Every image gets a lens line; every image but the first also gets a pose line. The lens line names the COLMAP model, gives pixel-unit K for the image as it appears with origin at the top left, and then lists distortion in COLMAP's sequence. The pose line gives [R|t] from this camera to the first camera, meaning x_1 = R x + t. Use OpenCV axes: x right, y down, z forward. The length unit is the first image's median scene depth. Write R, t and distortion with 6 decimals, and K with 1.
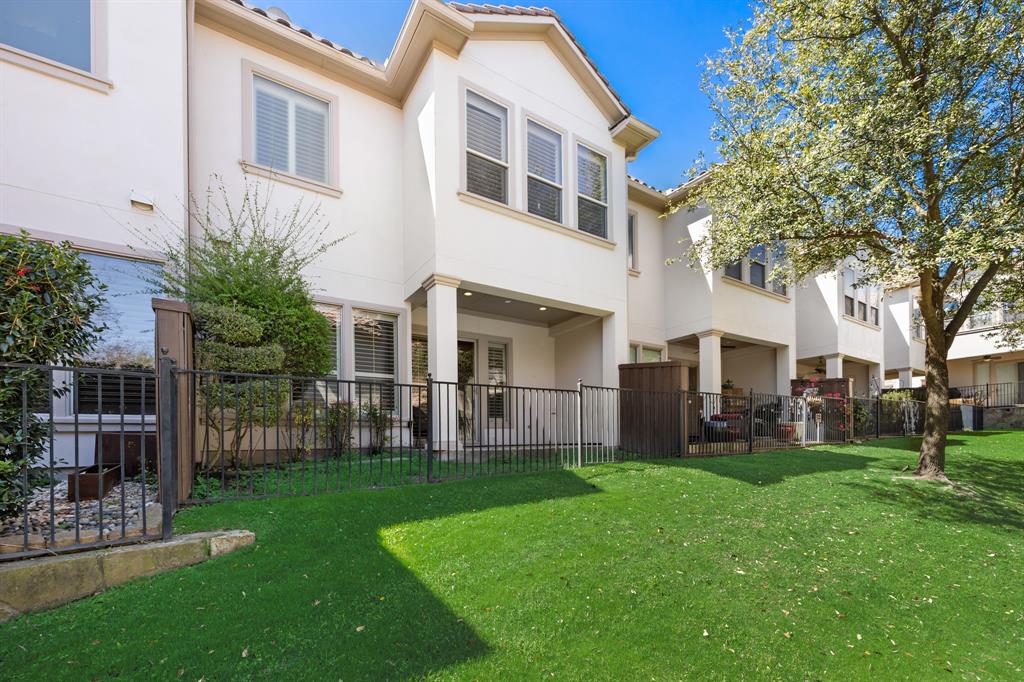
lens RADIAL K [[420.5, 0, 535.4], [0, 420.5, 442.6], [0, 0, 1]] dist [0.010934, 0.000077]
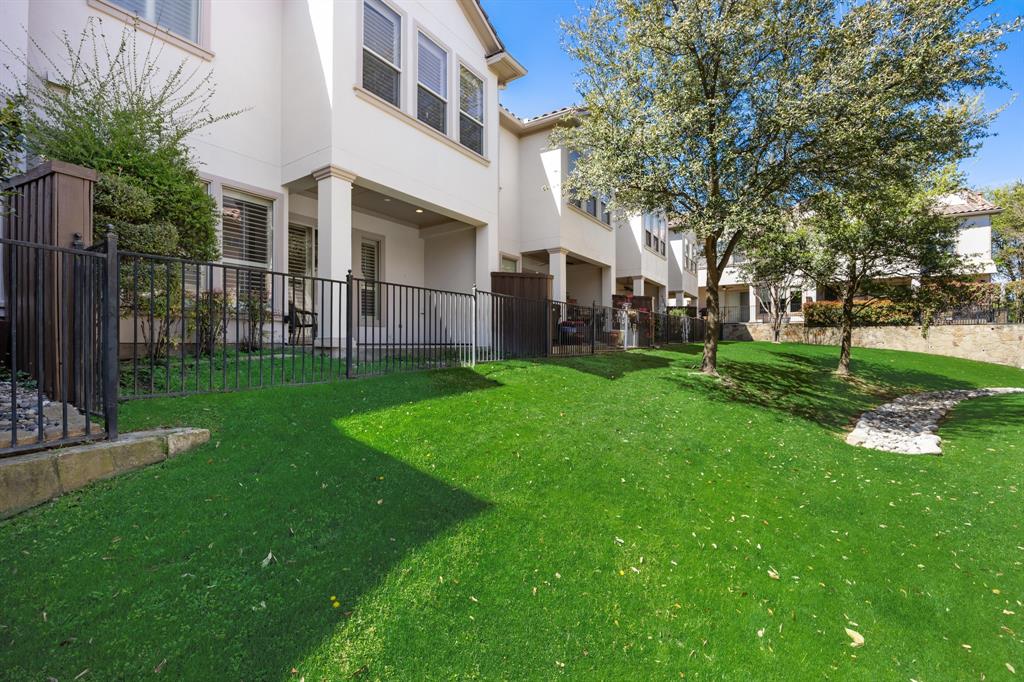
lens RADIAL K [[441.1, 0, 509.8], [0, 441.1, 340.4], [0, 0, 1]] dist [0.000212, -0.000346]
pose [[0.925323, 0.022972, 0.378483, -0.217528], [-0.019164, 0.999721, -0.013826, 0.007881], [-0.378694, 0.005540, 0.925505, -0.089581]]
